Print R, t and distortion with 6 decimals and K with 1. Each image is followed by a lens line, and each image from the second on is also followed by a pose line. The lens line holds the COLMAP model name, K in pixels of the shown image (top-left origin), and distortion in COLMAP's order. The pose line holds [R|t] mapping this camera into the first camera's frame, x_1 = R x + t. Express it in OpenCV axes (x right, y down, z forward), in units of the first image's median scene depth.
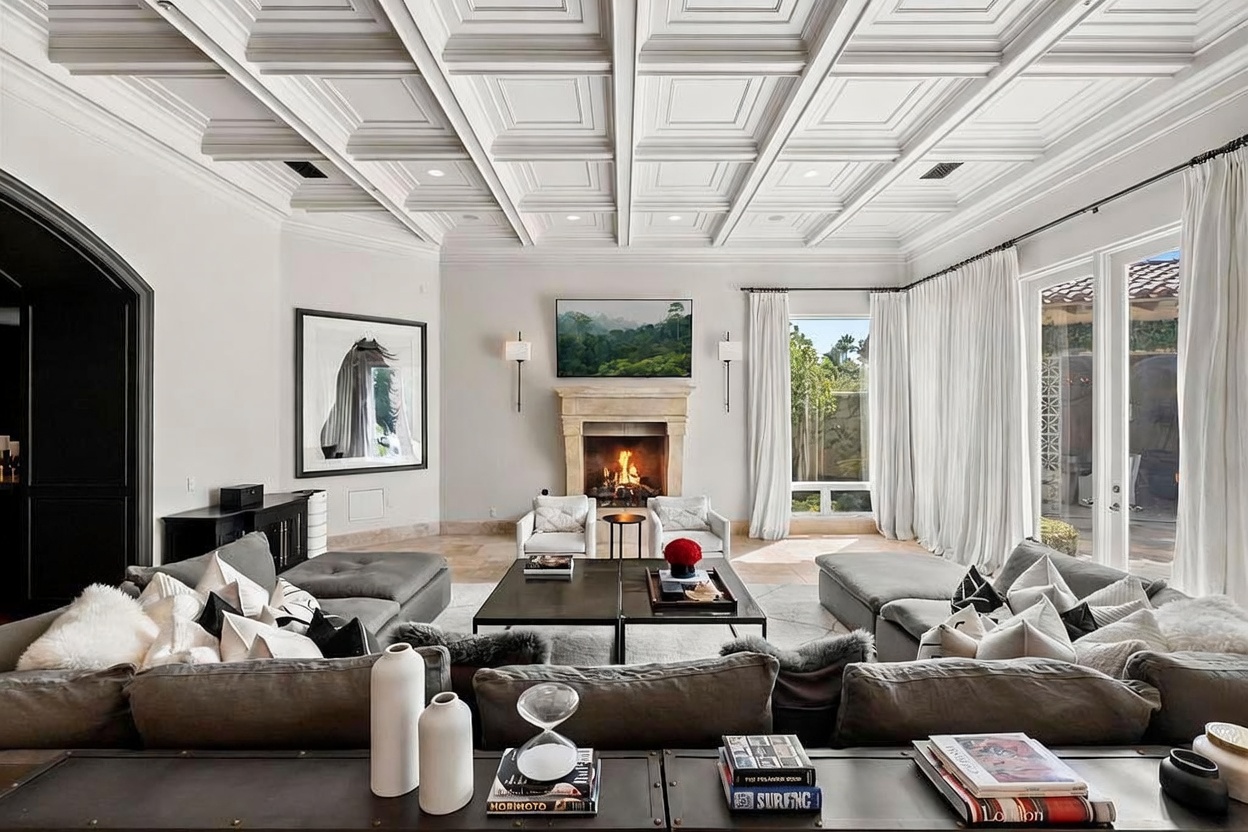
lens RADIAL K [[564.0, 0, 624.9], [0, 564.0, 414.1], [0, 0, 1]] dist [0.003356, 0.000295]
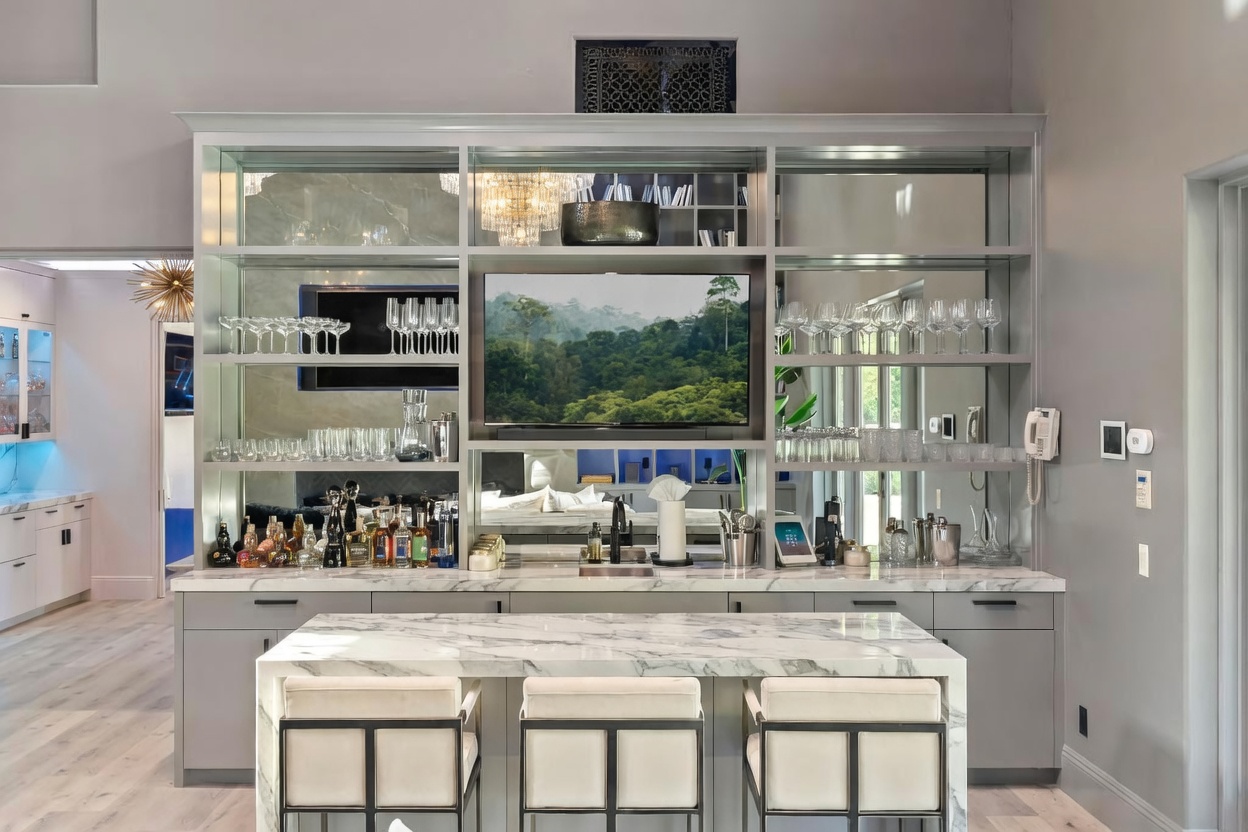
lens RADIAL K [[564.0, 0, 620.0], [0, 564.0, 414.1], [0, 0, 1]] dist [0.003356, 0.000295]
pose [[0.999994, 0.002163, 0.002813, 0.000375], [-0.002160, 0.999997, -0.001298, -0.076977], [-0.002816, 0.001292, 0.999995, 0.511656]]
